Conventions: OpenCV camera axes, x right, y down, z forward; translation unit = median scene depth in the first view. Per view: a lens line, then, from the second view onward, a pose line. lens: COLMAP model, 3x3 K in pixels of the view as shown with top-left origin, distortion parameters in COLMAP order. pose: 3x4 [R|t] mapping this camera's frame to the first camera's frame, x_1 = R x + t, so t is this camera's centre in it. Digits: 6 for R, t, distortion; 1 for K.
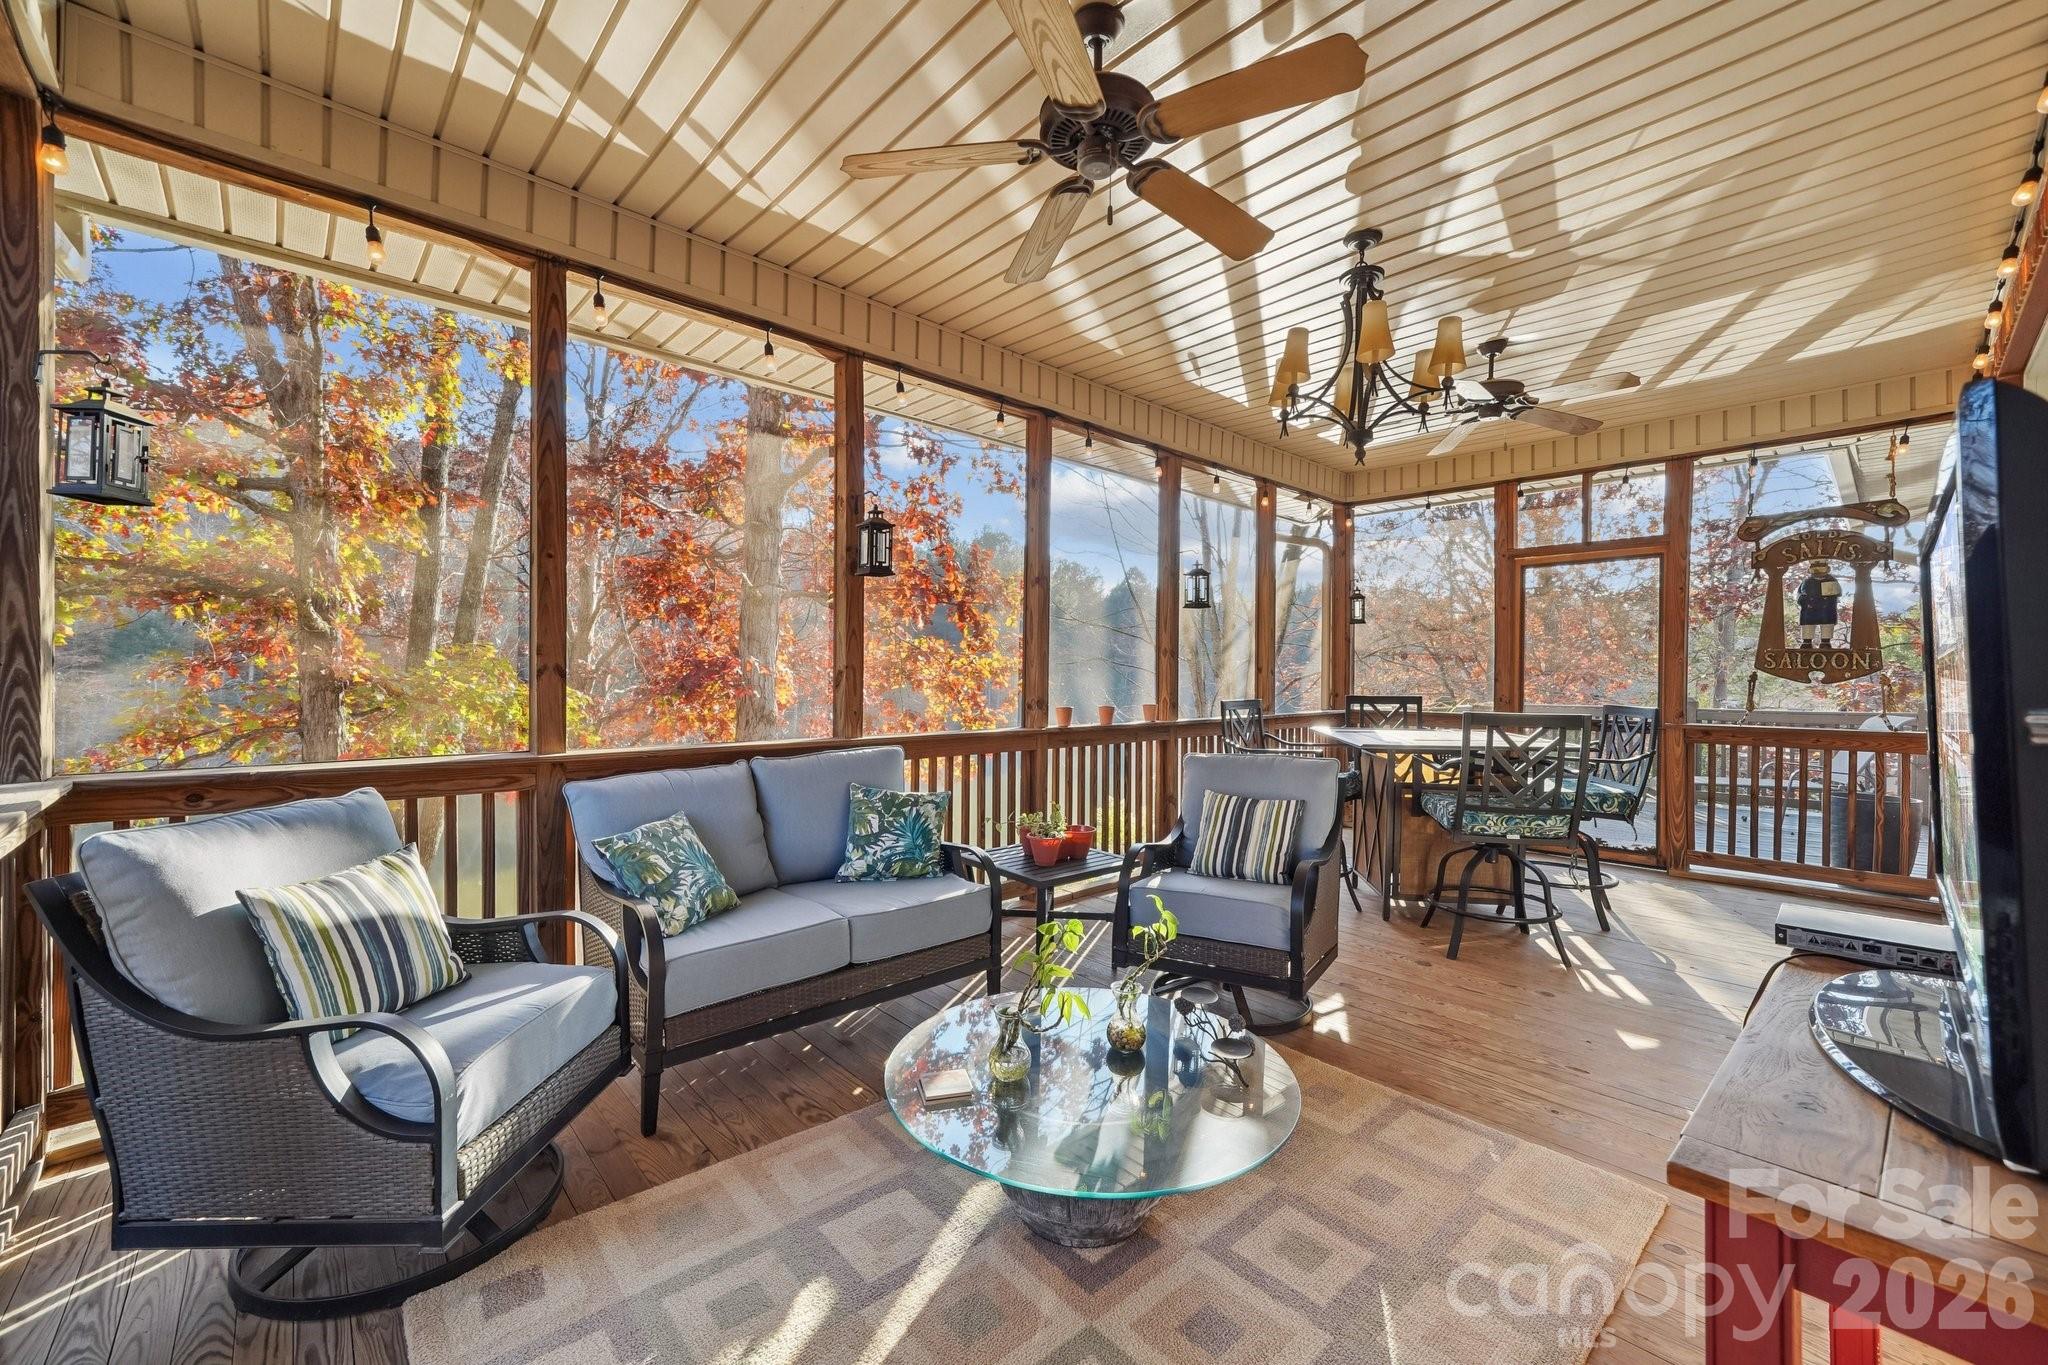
lens RADIAL K [[796.2, 0, 1024.0], [0, 796.2, 682.5], [0, 0, 1]] dist [-0.000628, -0.000012]
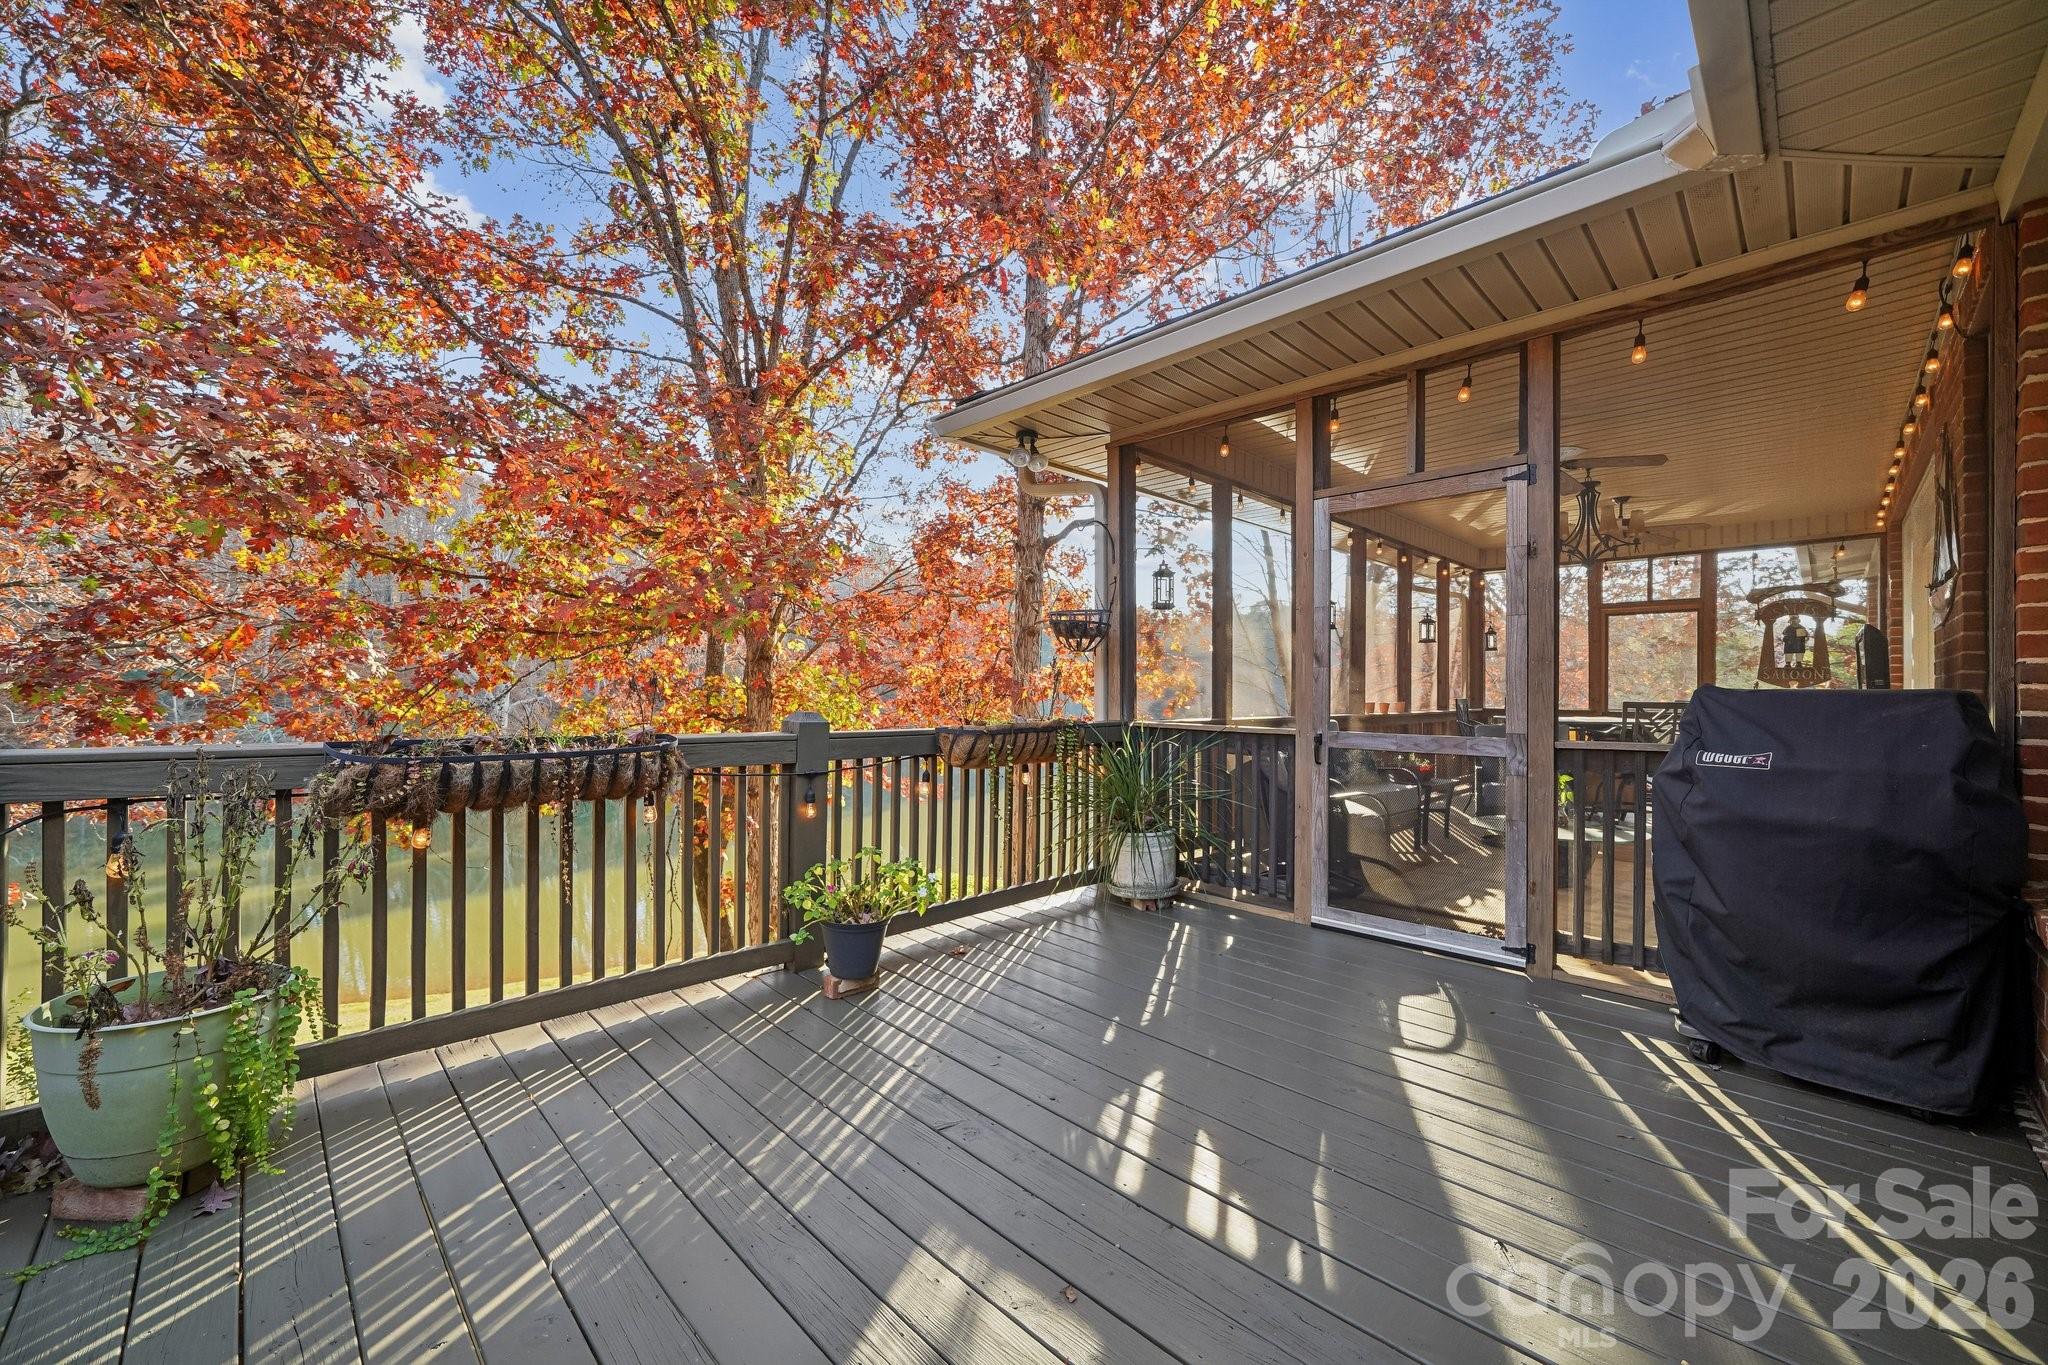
lens RADIAL K [[838.6, 0, 1024.0], [0, 838.6, 682.5], [0, 0, 1]] dist [0.000457, 0.000101]
pose [[0.998934, -0.007367, 0.045559, -0.644937], [0.007807, 0.999925, -0.009473, -0.010928], [-0.045486, 0.009819, 0.998917, -0.632005]]
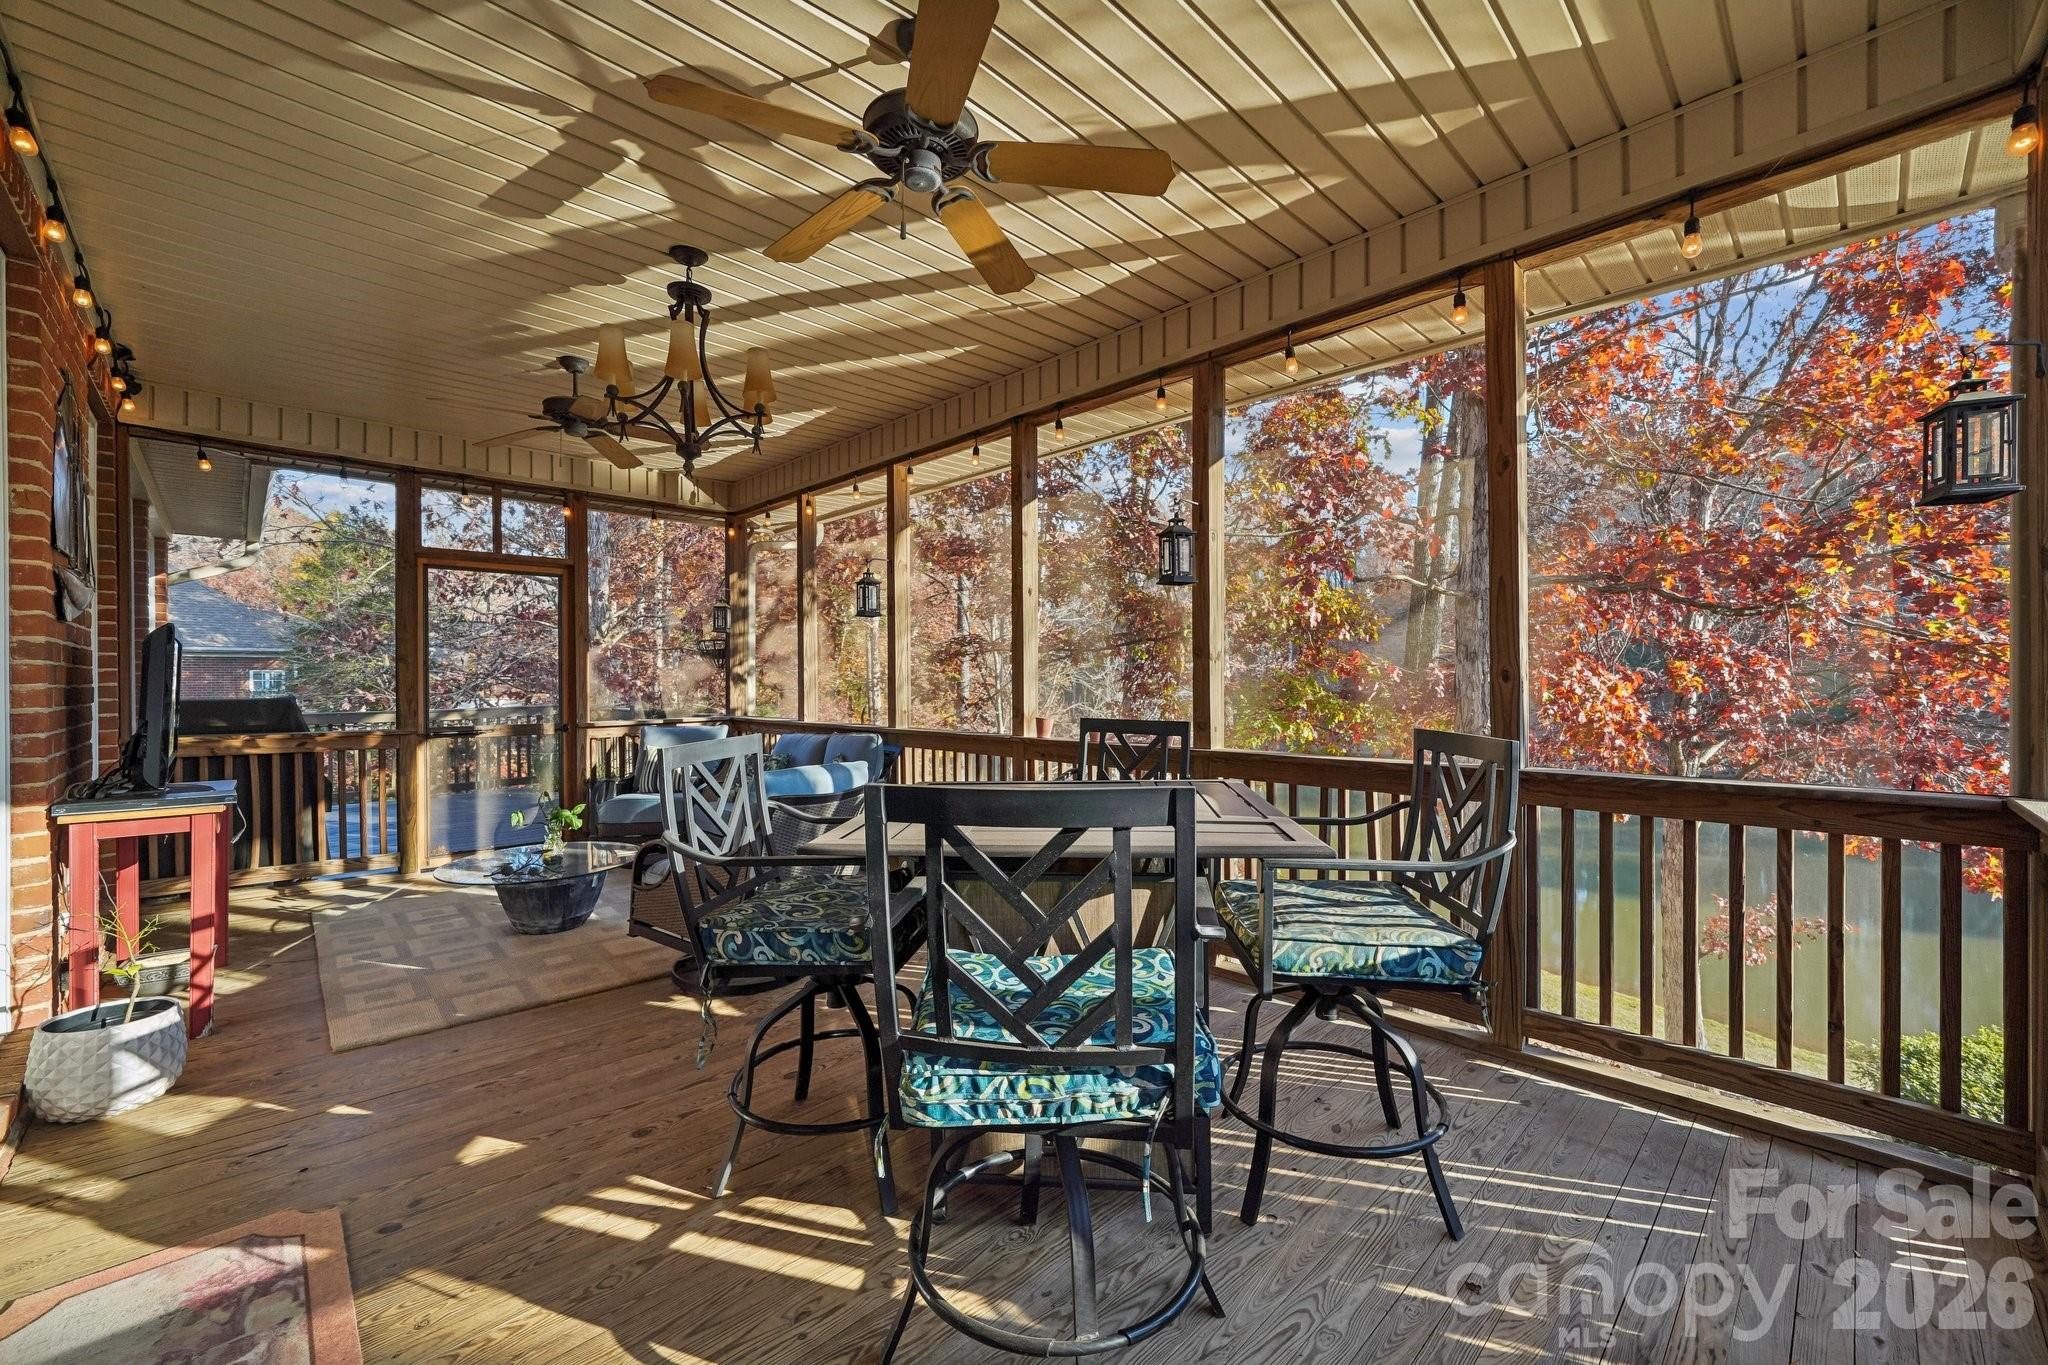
lens RADIAL K [[813.7, 0, 1024.0], [0, 813.7, 682.5], [0, 0, 1]] dist [0.000023, 0.000001]
pose [[0.020446, -0.014746, -0.999682, 0.998951], [-0.006642, 0.999867, -0.014885, 0.005834], [0.999769, 0.006944, 0.020346, 0.953102]]
